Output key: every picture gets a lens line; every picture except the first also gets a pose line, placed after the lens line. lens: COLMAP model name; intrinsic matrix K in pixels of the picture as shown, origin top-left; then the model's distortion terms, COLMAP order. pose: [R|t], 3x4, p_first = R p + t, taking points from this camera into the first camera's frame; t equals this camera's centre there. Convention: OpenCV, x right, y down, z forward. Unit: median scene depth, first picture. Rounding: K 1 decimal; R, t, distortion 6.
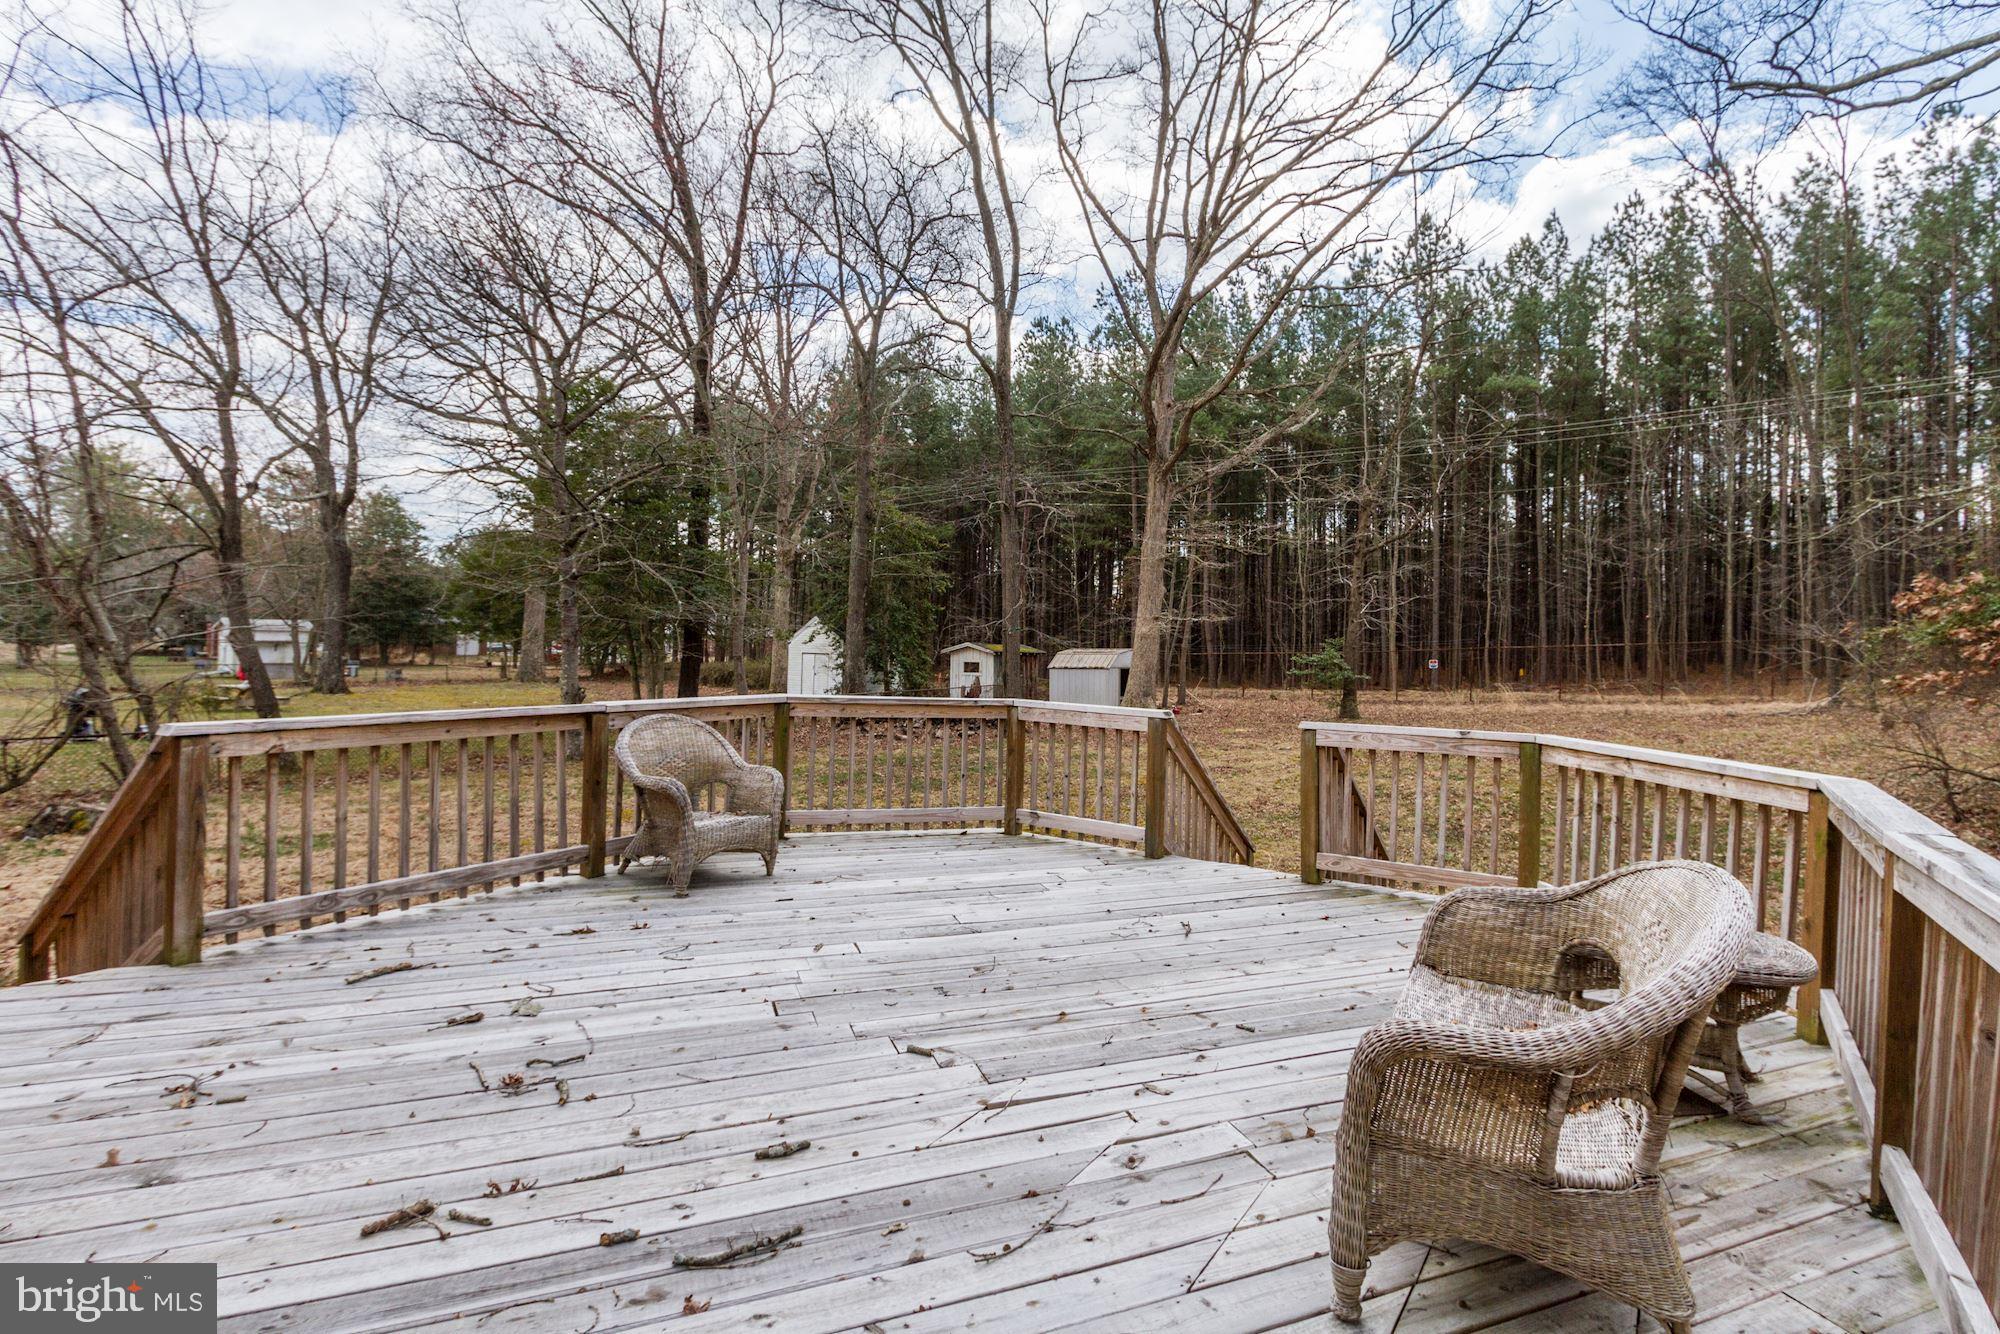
lens RADIAL K [[946.0, 0, 1000.0], [0, 946.0, 667.0], [0, 0, 1]] dist [-0.000616, -0.000229]
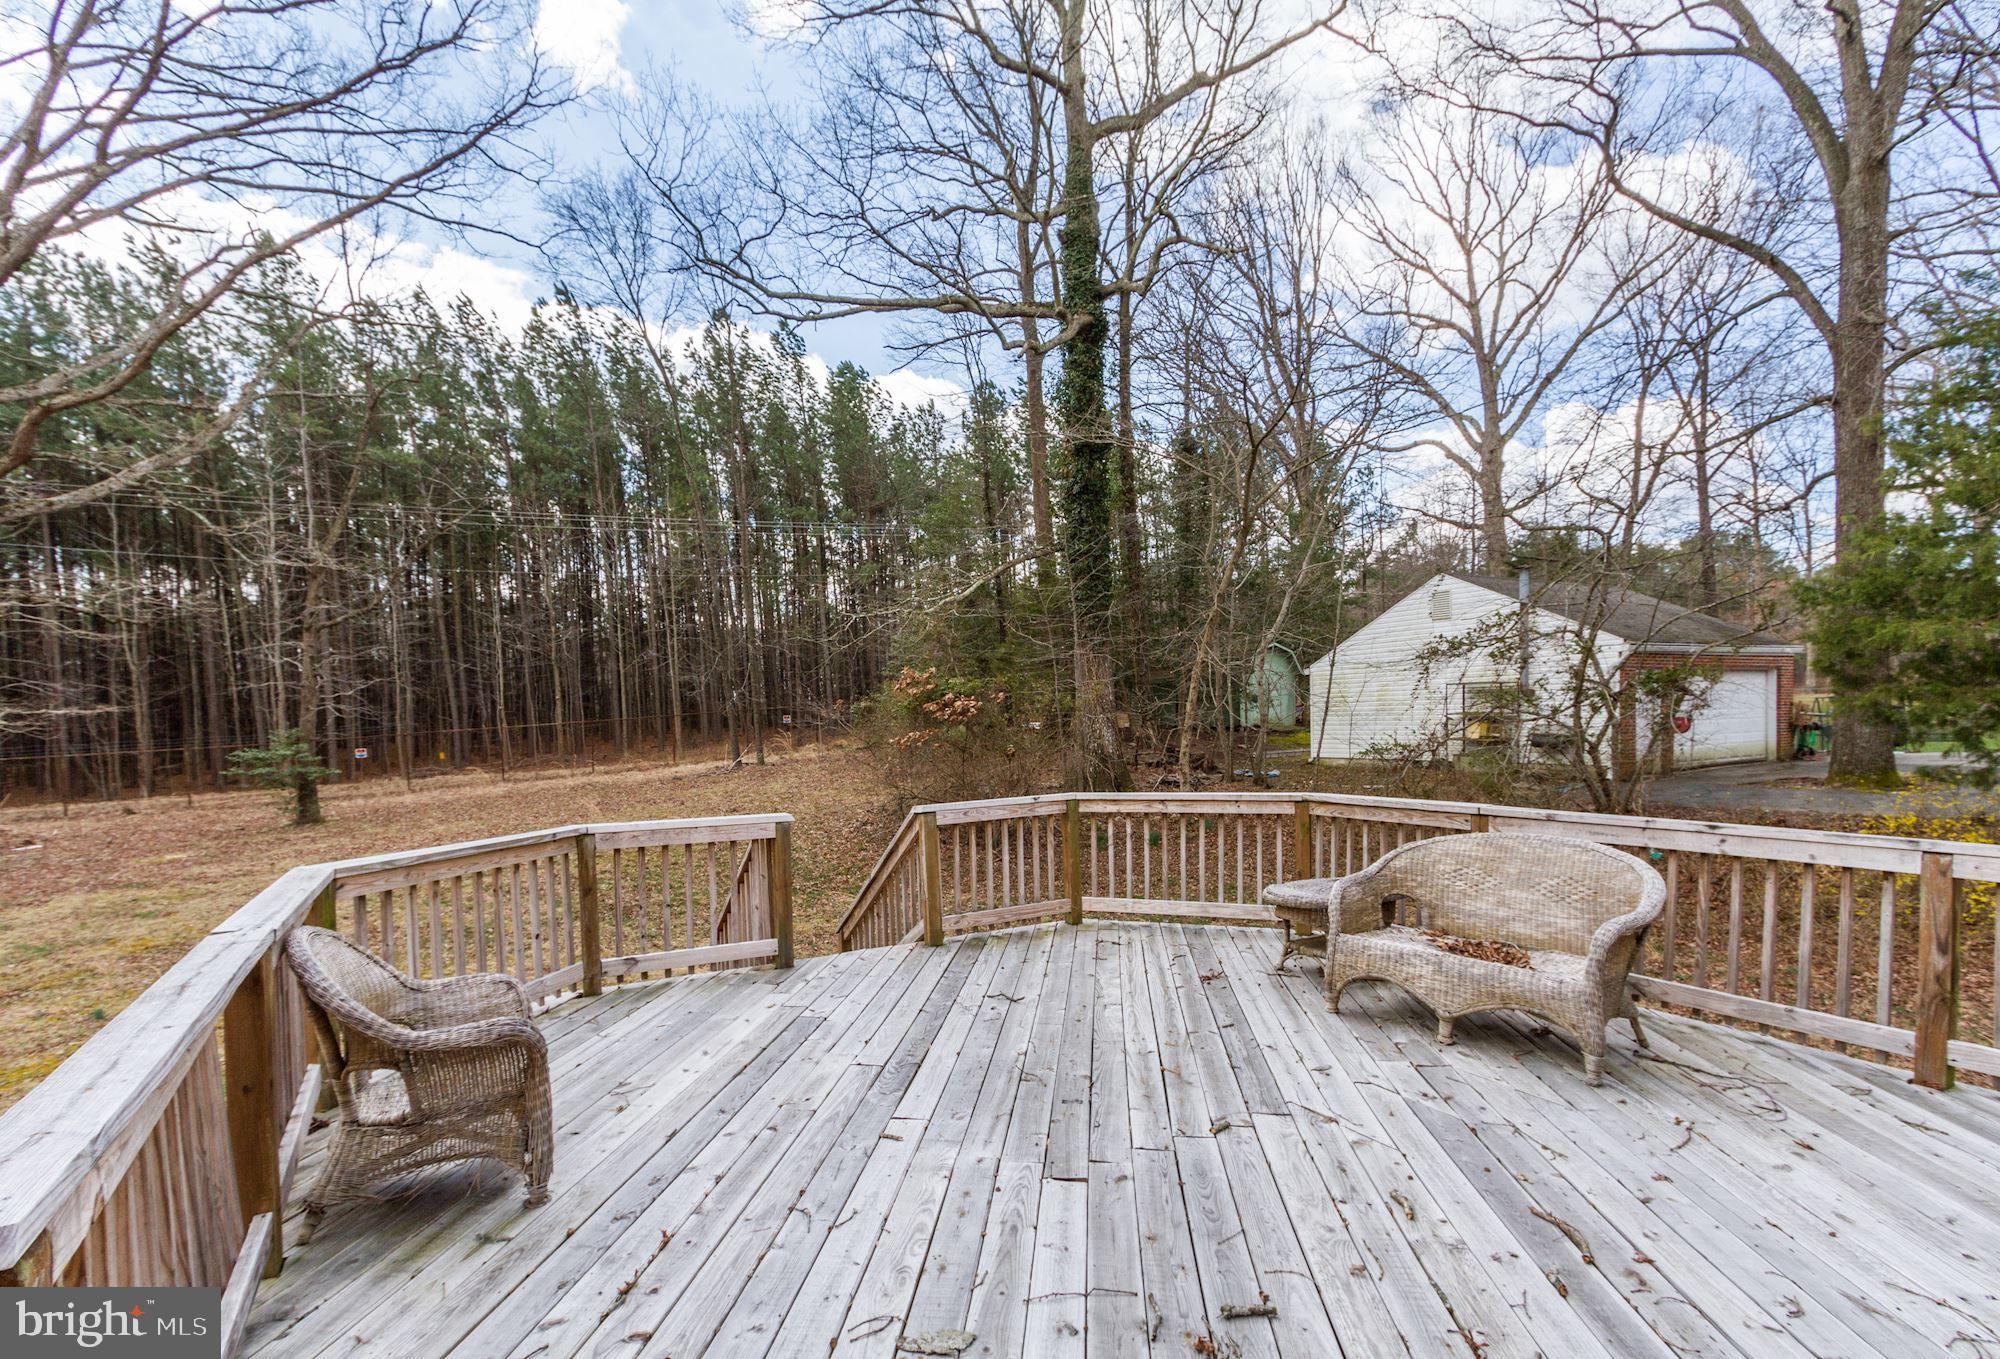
lens RADIAL K [[960.2, 0, 1000.1], [0, 960.2, 738.4], [0, 0, 1]] dist [0.002308, 0.000636]
pose [[0.471594, -0.052336, 0.880261, -0.260988], [0.060760, 0.997793, 0.026772, -0.019358], [-0.879720, 0.040860, 0.473734, 0.154959]]
